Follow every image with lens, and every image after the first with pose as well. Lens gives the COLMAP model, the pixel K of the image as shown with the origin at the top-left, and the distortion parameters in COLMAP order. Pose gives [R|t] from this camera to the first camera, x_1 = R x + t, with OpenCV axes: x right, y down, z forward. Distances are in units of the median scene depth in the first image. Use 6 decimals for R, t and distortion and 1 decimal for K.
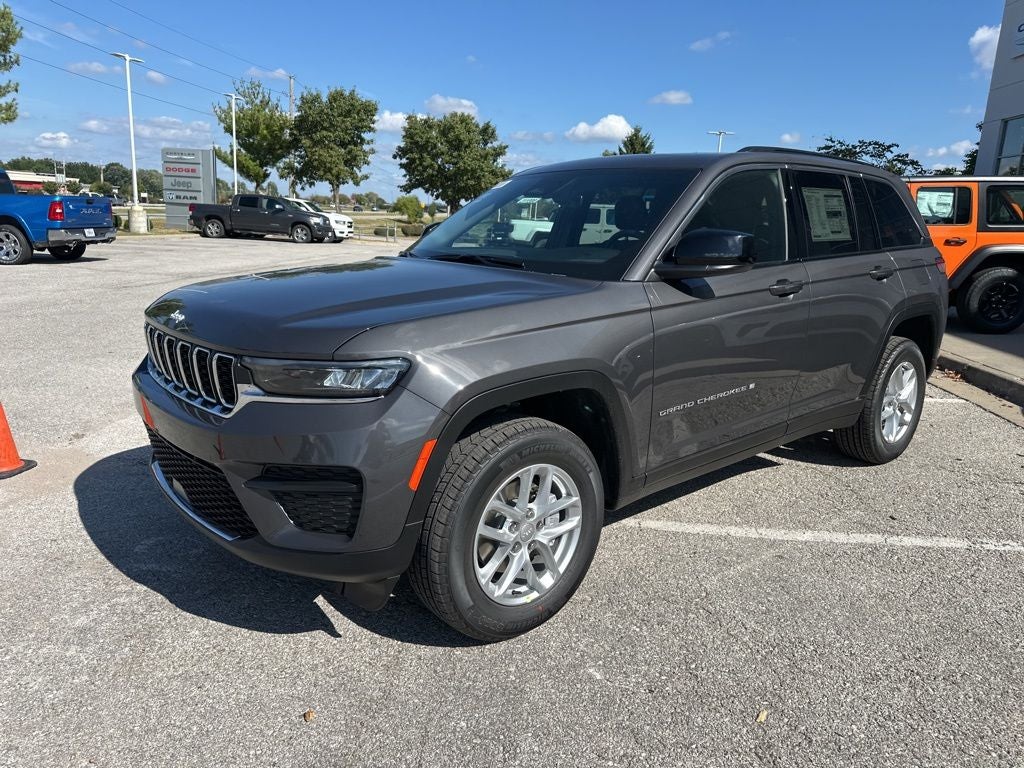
lens RADIAL K [[722.5, 0, 513.8], [0, 722.5, 396.5], [0, 0, 1]] dist [0.031493, -0.039319]
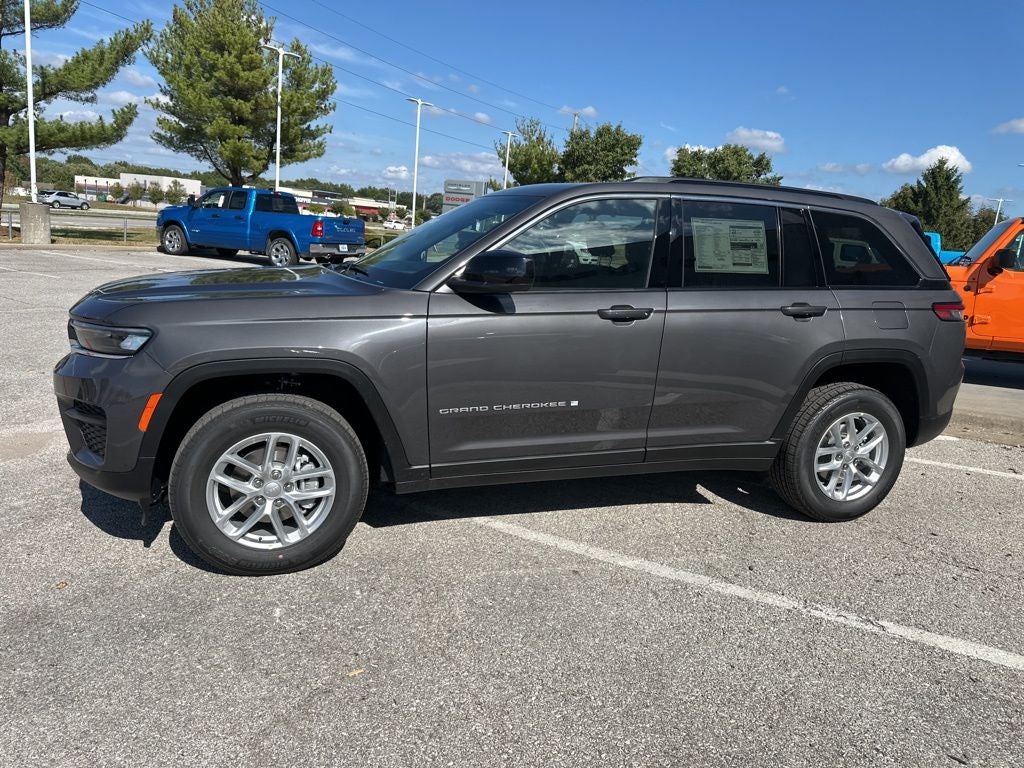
lens RADIAL K [[722.5, 0, 511.9], [0, 722.5, 386.7], [0, 0, 1]] dist [0.031493, -0.039319]
pose [[0.926213, 0.108906, -0.360929, 0.236257], [-0.127770, 0.991387, -0.028743, 0.000939], [0.354690, 0.072738, 0.932150, 0.002325]]
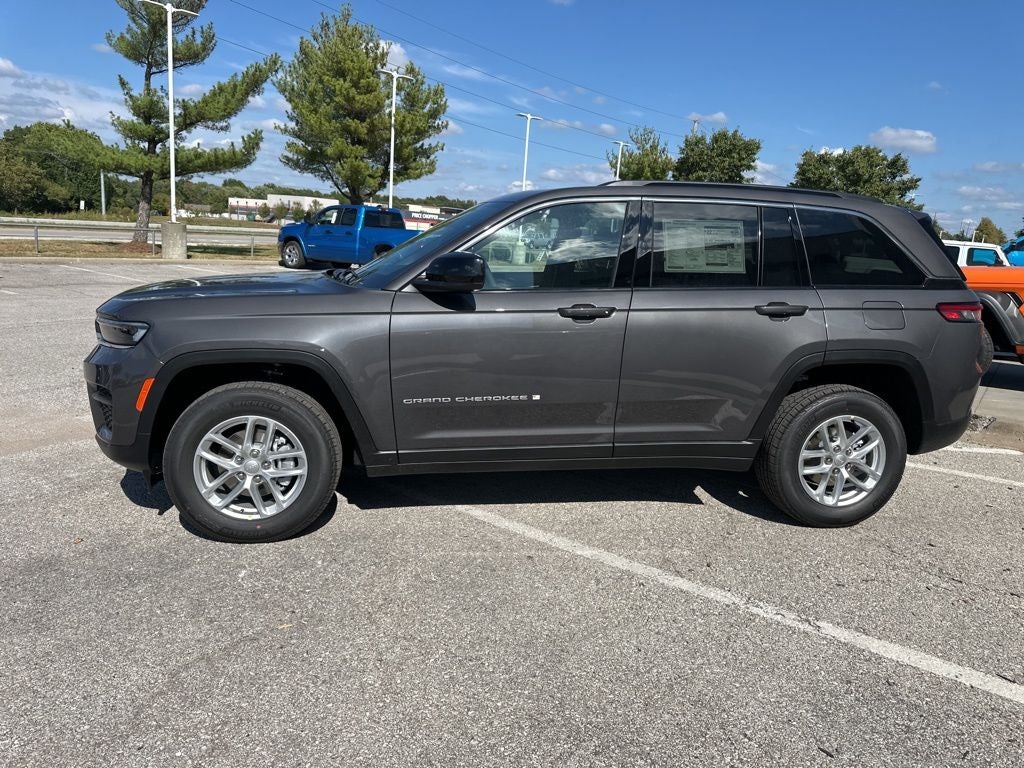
lens RADIAL K [[722.5, 0, 510.5], [0, 722.5, 387.6], [0, 0, 1]] dist [0.031493, -0.039319]
pose [[0.850578, 0.118775, -0.512259, 0.325891], [-0.149692, 0.988543, -0.019346, -0.001124], [0.504092, 0.093137, 0.858613, 0.019604]]
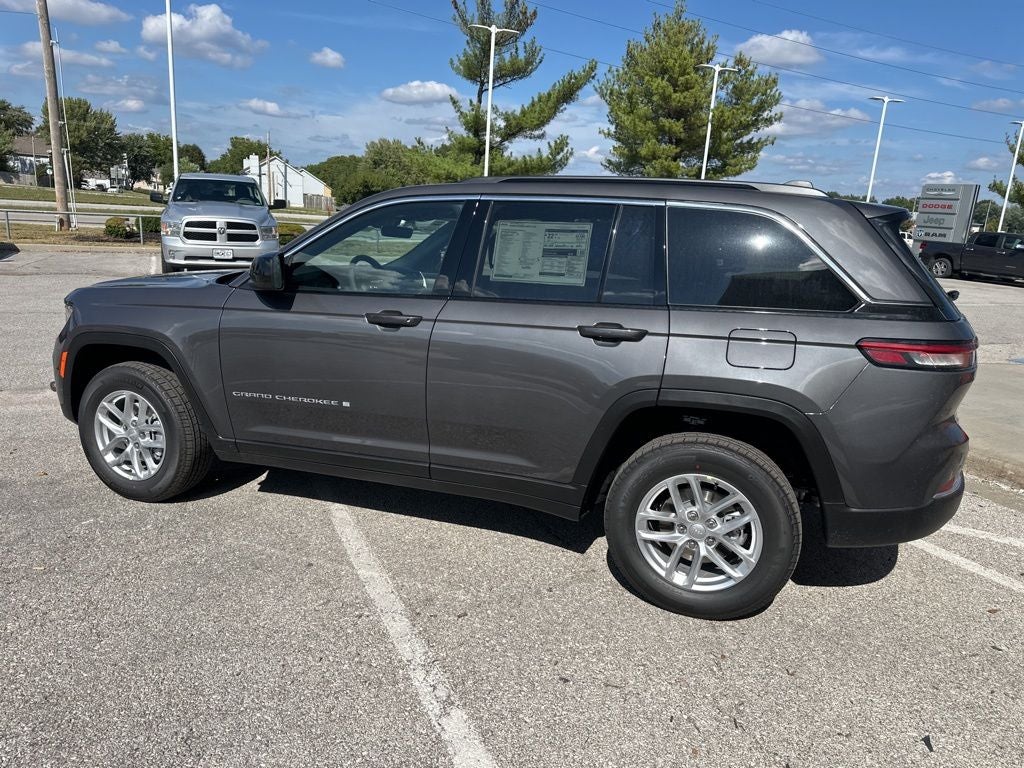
lens RADIAL K [[722.5, 0, 507.9], [0, 722.5, 394.4], [0, 0, 1]] dist [0.031493, -0.039319]
pose [[0.491043, 0.200121, -0.847838, 0.514075], [-0.242986, 0.966093, 0.087303, -0.068837], [0.836561, 0.163143, 0.523019, 0.247654]]
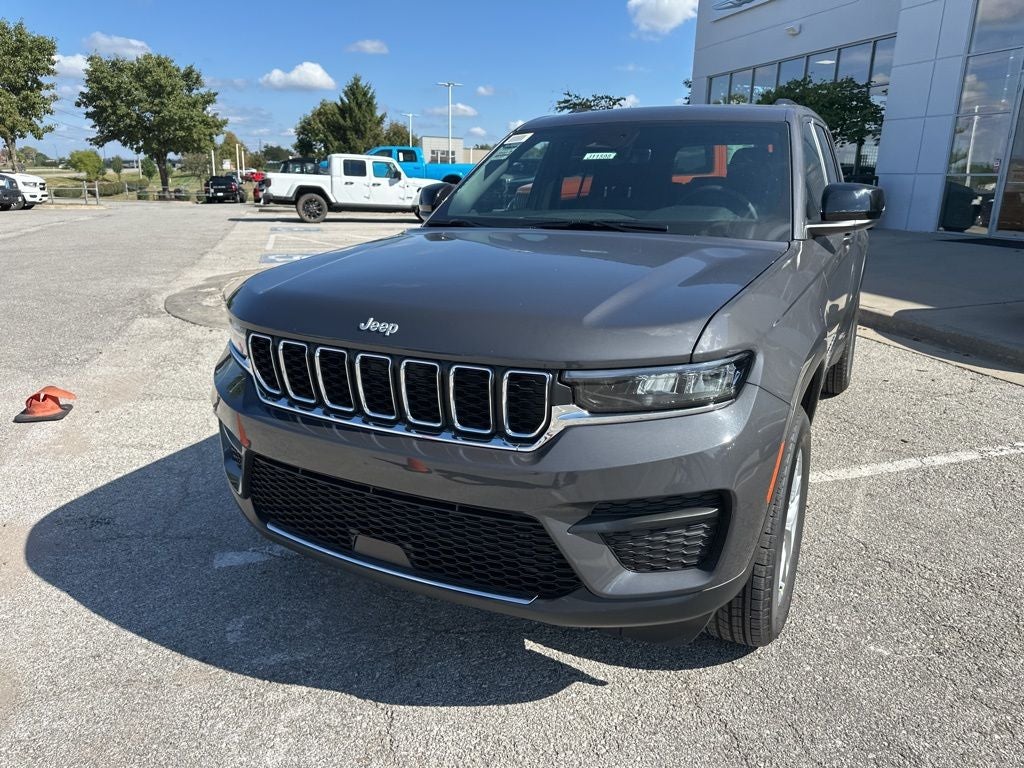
lens RADIAL K [[722.5, 0, 515.3], [0, 722.5, 384.5], [0, 0, 1]] dist [0.031493, -0.039319]
pose [[0.927917, -0.126434, 0.350690, -0.176403], [0.110221, 0.991720, 0.065901, -0.024694], [-0.356119, -0.022497, 0.934170, 0.075555]]
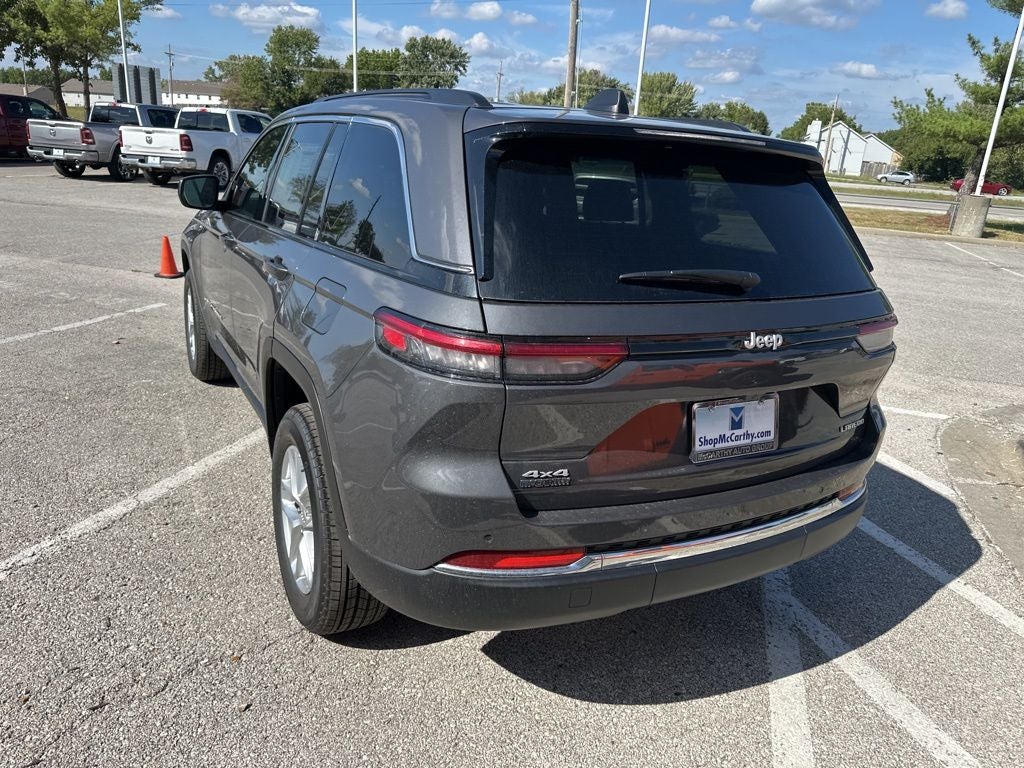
lens RADIAL K [[722.5, 0, 505.0], [0, 722.5, 383.8], [0, 0, 1]] dist [0.031493, -0.039319]
pose [[-0.211165, 0.255902, -0.943358, 0.520077], [-0.307134, 0.898866, 0.312583, -0.161828], [0.927943, 0.355743, -0.111213, 0.609734]]
